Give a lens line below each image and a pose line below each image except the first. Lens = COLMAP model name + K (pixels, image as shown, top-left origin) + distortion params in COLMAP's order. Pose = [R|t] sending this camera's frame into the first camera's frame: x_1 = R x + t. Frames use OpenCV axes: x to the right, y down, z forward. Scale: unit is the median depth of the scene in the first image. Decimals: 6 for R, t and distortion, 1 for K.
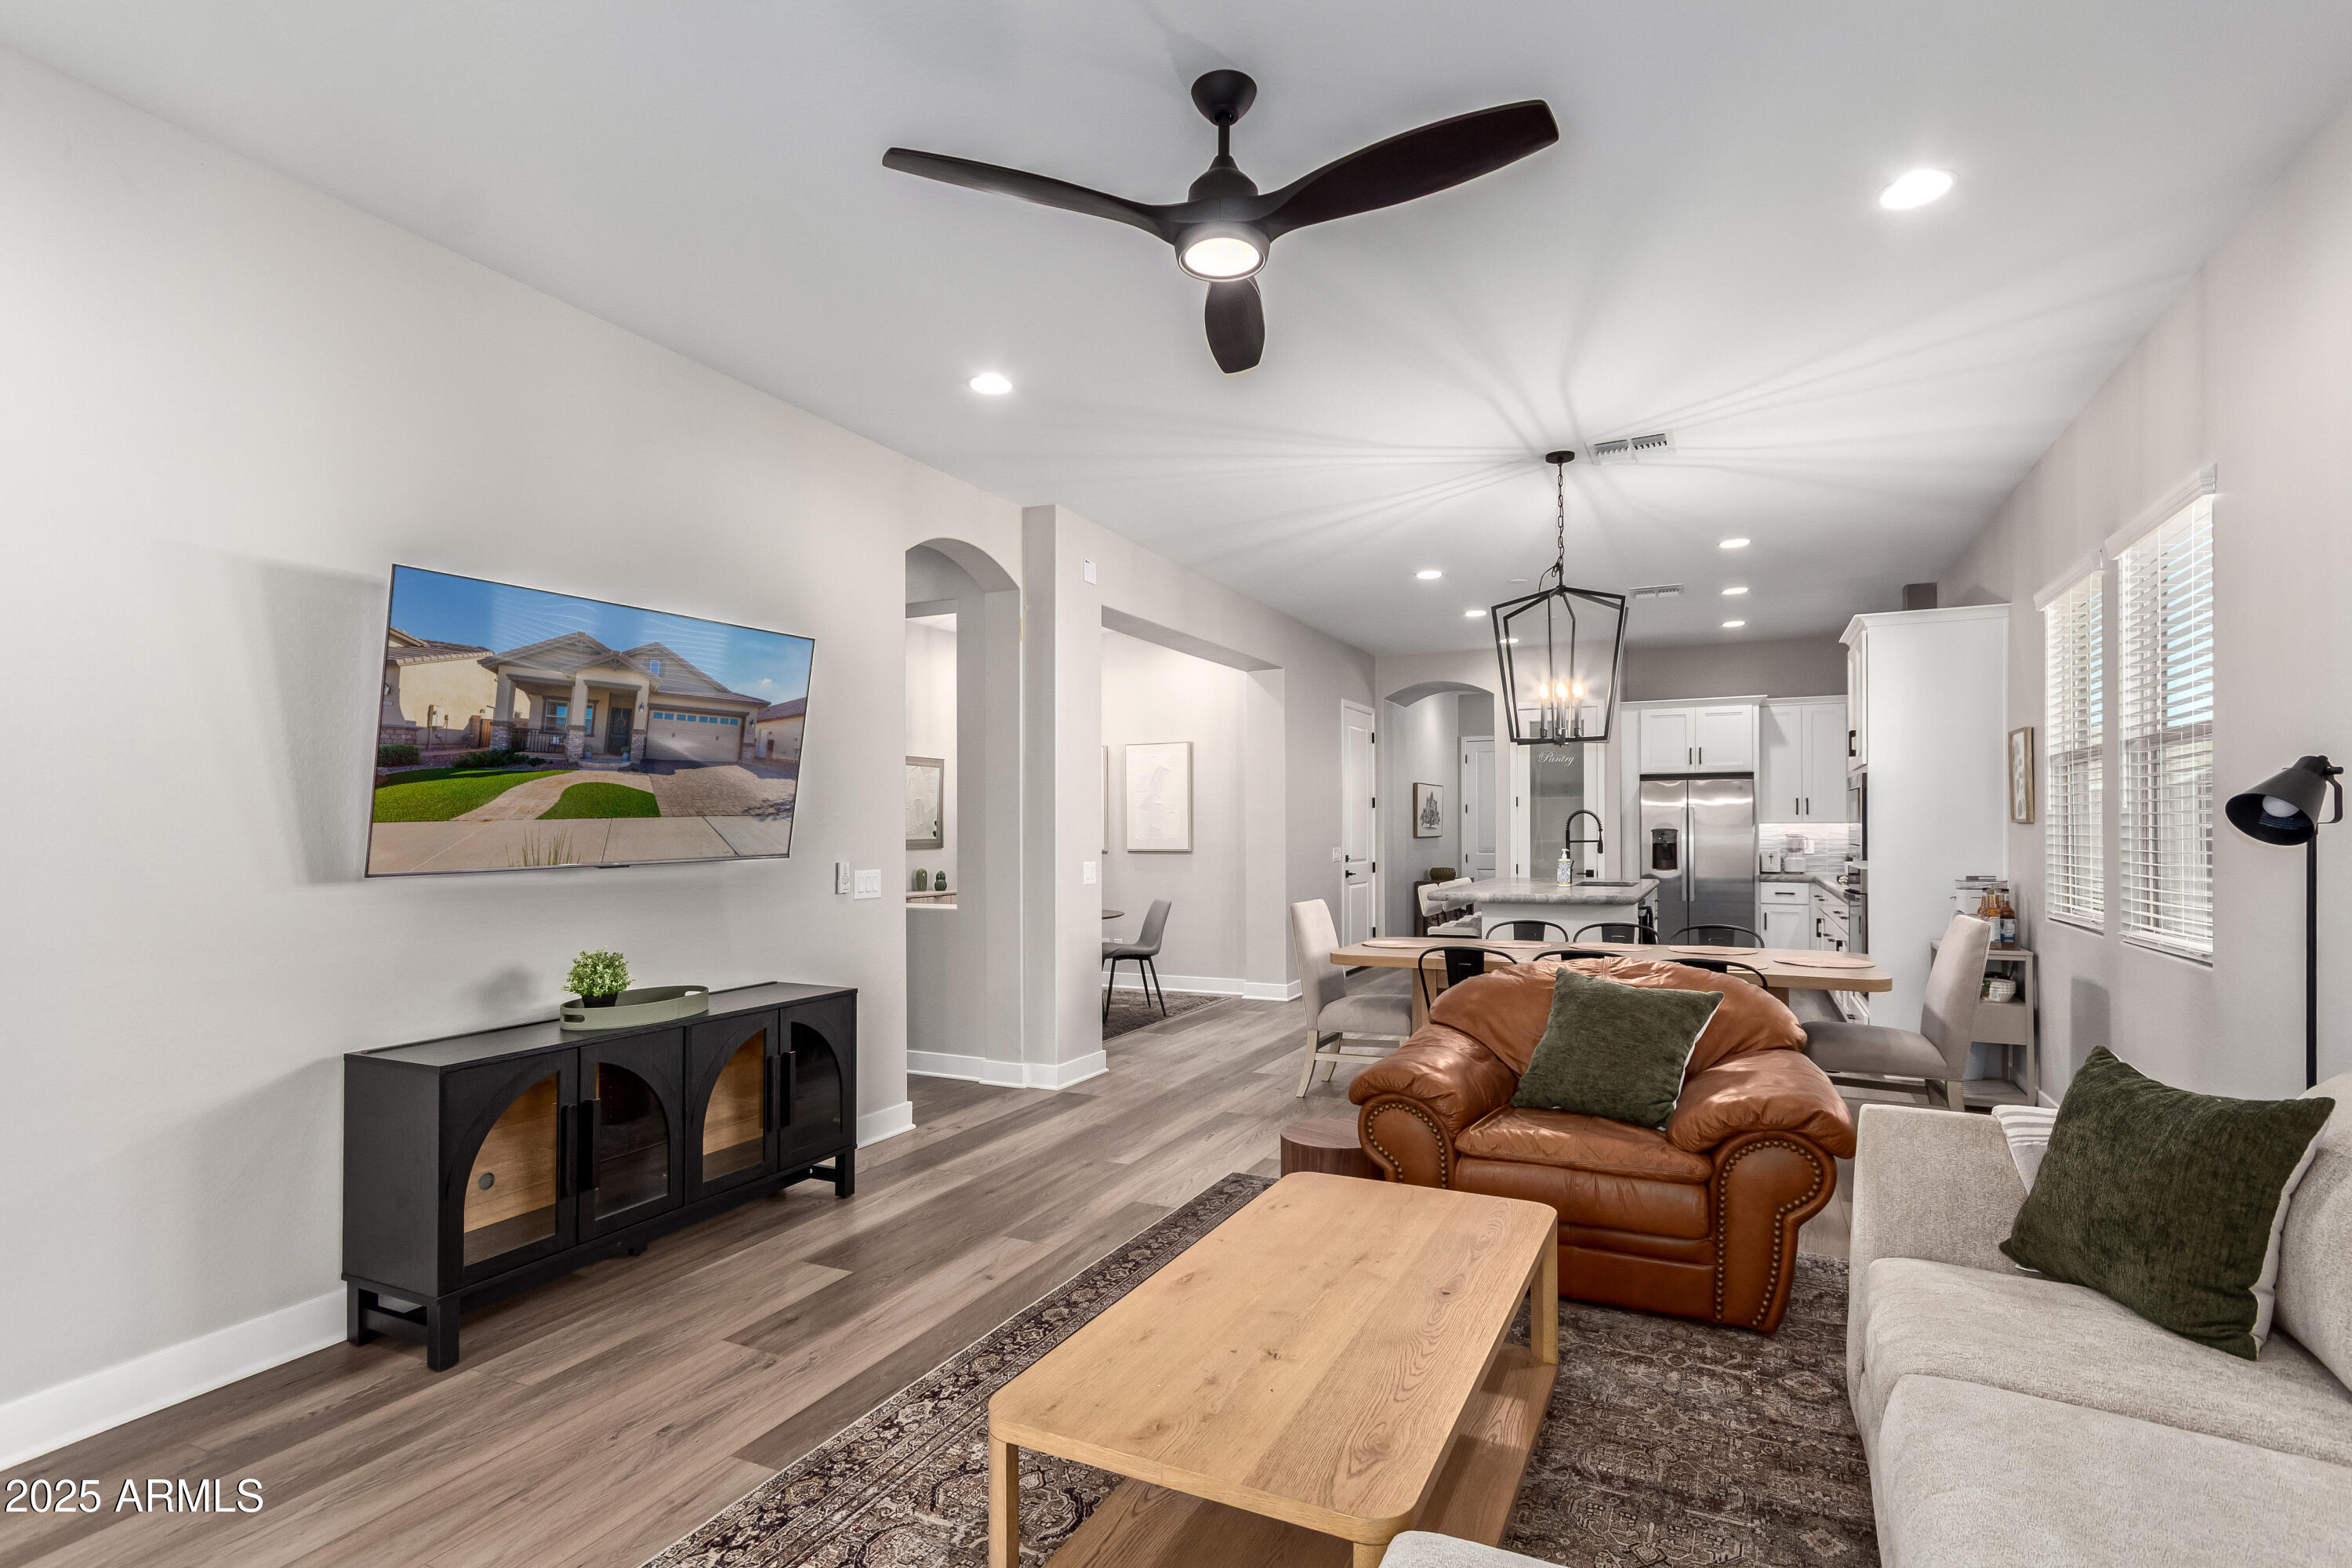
lens RADIAL K [[1104.2, 0, 1175.2], [0, 1104.2, 800.3], [0, 0, 1]] dist [-0.001495, -0.000121]
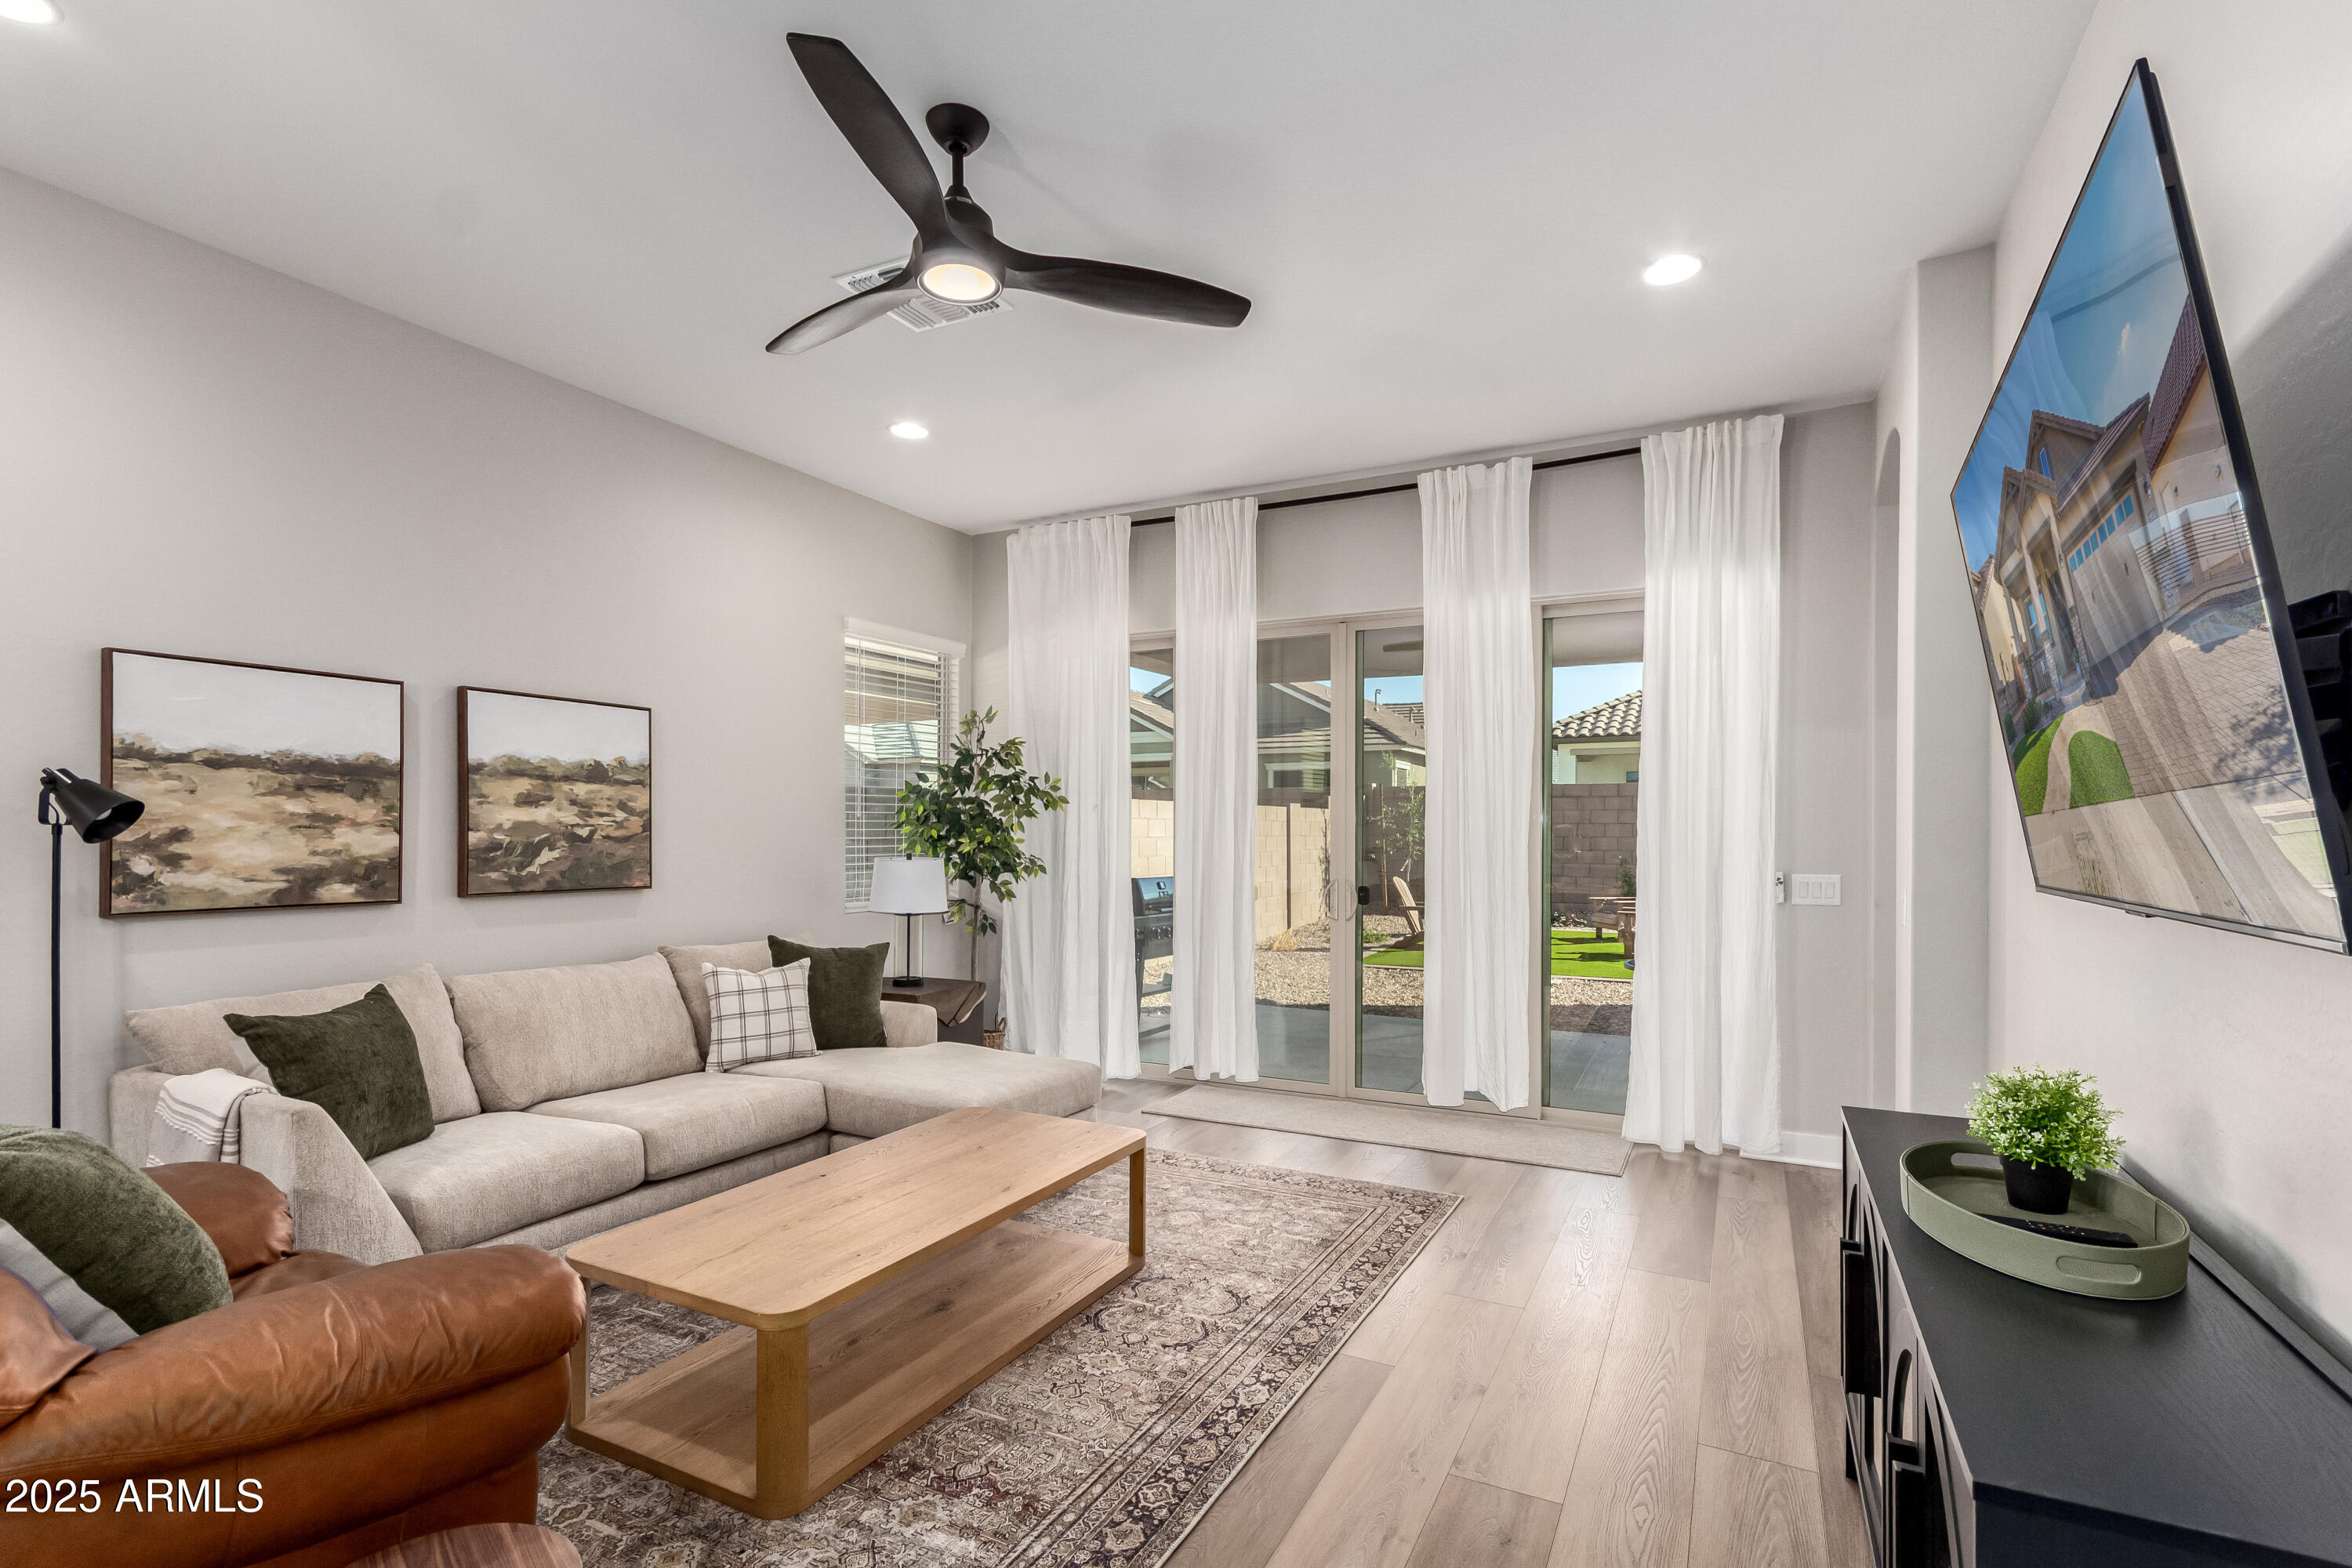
lens RADIAL K [[1104.2, 0, 1178.5], [0, 1104.2, 805.1], [0, 0, 1]] dist [-0.001495, -0.000121]
pose [[-0.999703, 0.002663, 0.024226, -0.199348], [0.001985, 0.999606, -0.027985, 0.032510], [-0.024291, -0.027928, -0.999315, 2.123747]]
